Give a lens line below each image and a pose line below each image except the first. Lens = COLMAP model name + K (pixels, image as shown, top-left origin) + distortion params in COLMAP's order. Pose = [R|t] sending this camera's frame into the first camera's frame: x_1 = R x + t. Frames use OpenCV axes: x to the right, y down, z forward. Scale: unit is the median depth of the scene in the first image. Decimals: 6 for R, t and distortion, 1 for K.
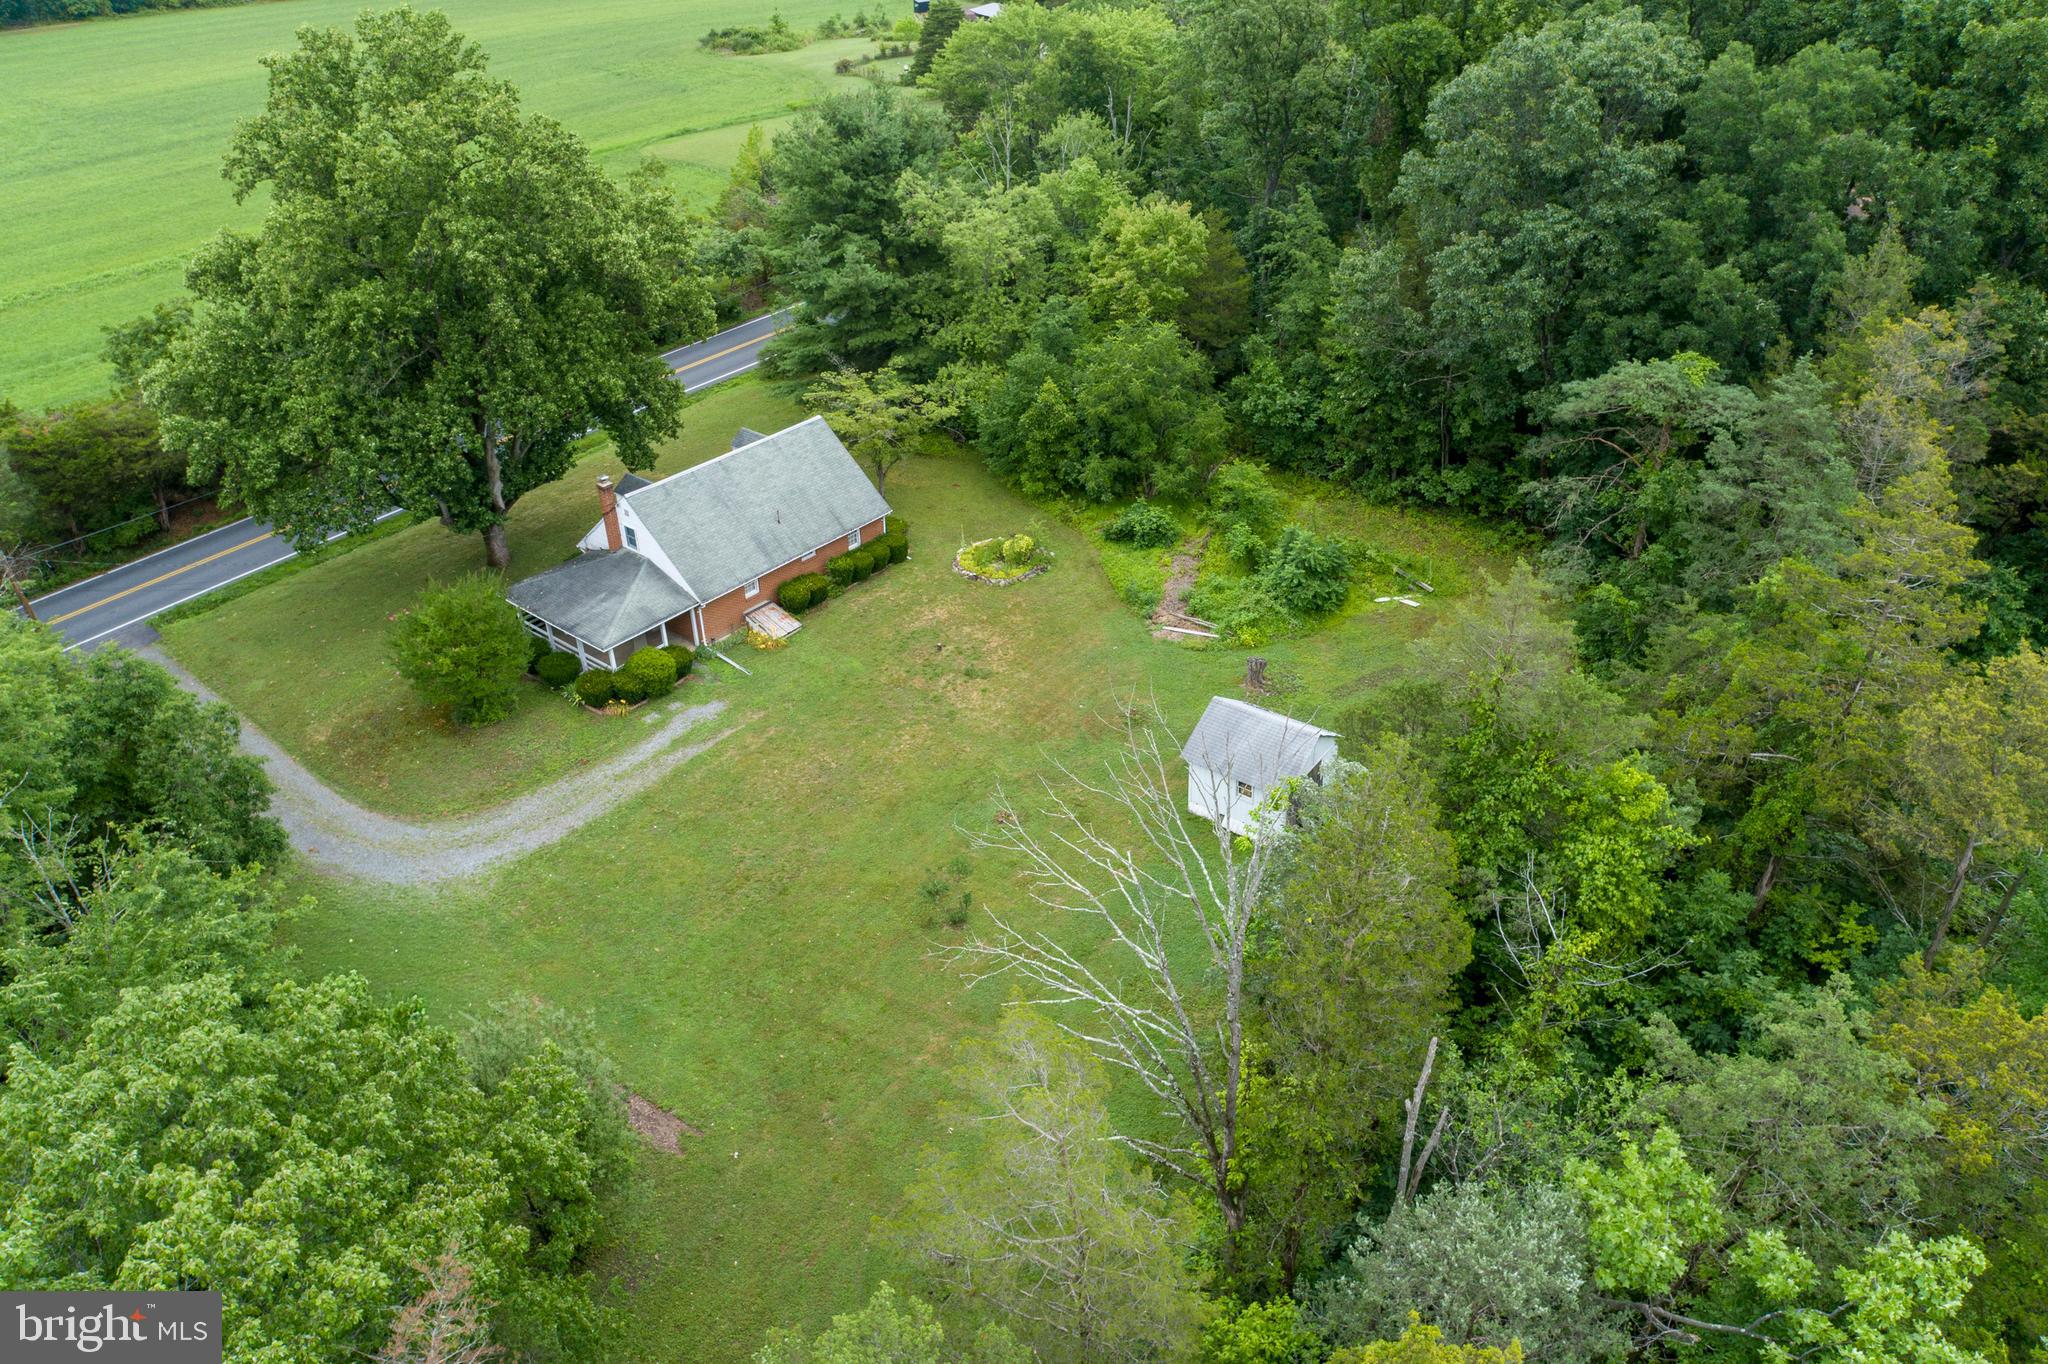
lens RADIAL K [[1386.7, 0, 1024.0], [0, 1386.7, 682.0], [0, 0, 1]] dist [-0.006409, 0.016893]
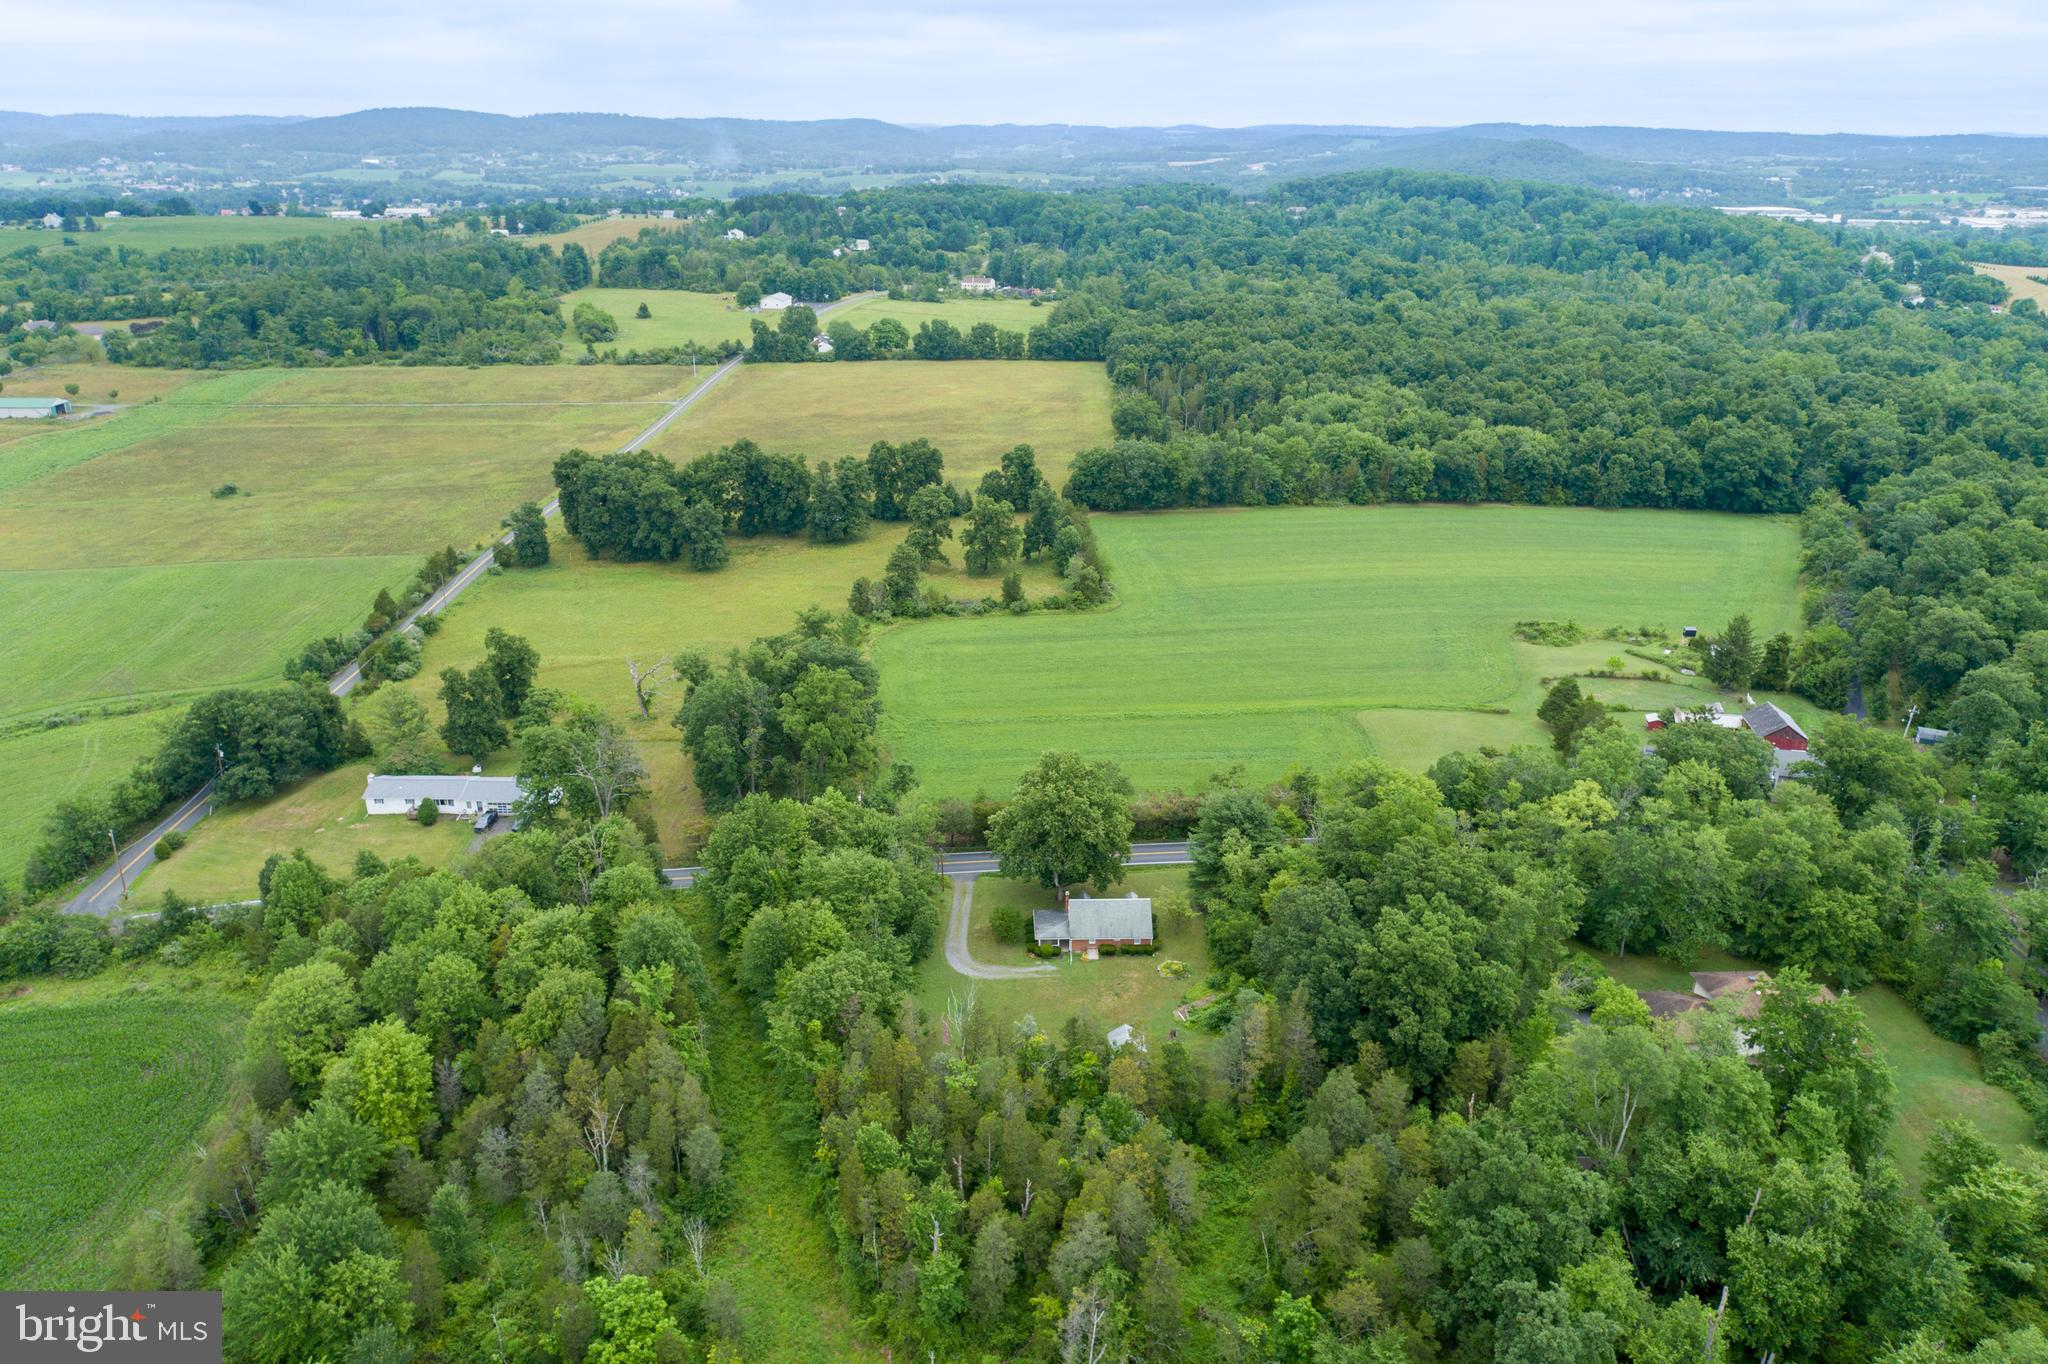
lens RADIAL K [[1386.7, 0, 1024.0], [0, 1386.7, 682.0], [0, 0, 1]] dist [-0.006409, 0.016893]
pose [[0.654419, 0.293828, -0.696707, 1.724780], [-0.418566, 0.908130, -0.010167, -0.504950], [0.629713, 0.298271, 0.717284, -1.543178]]
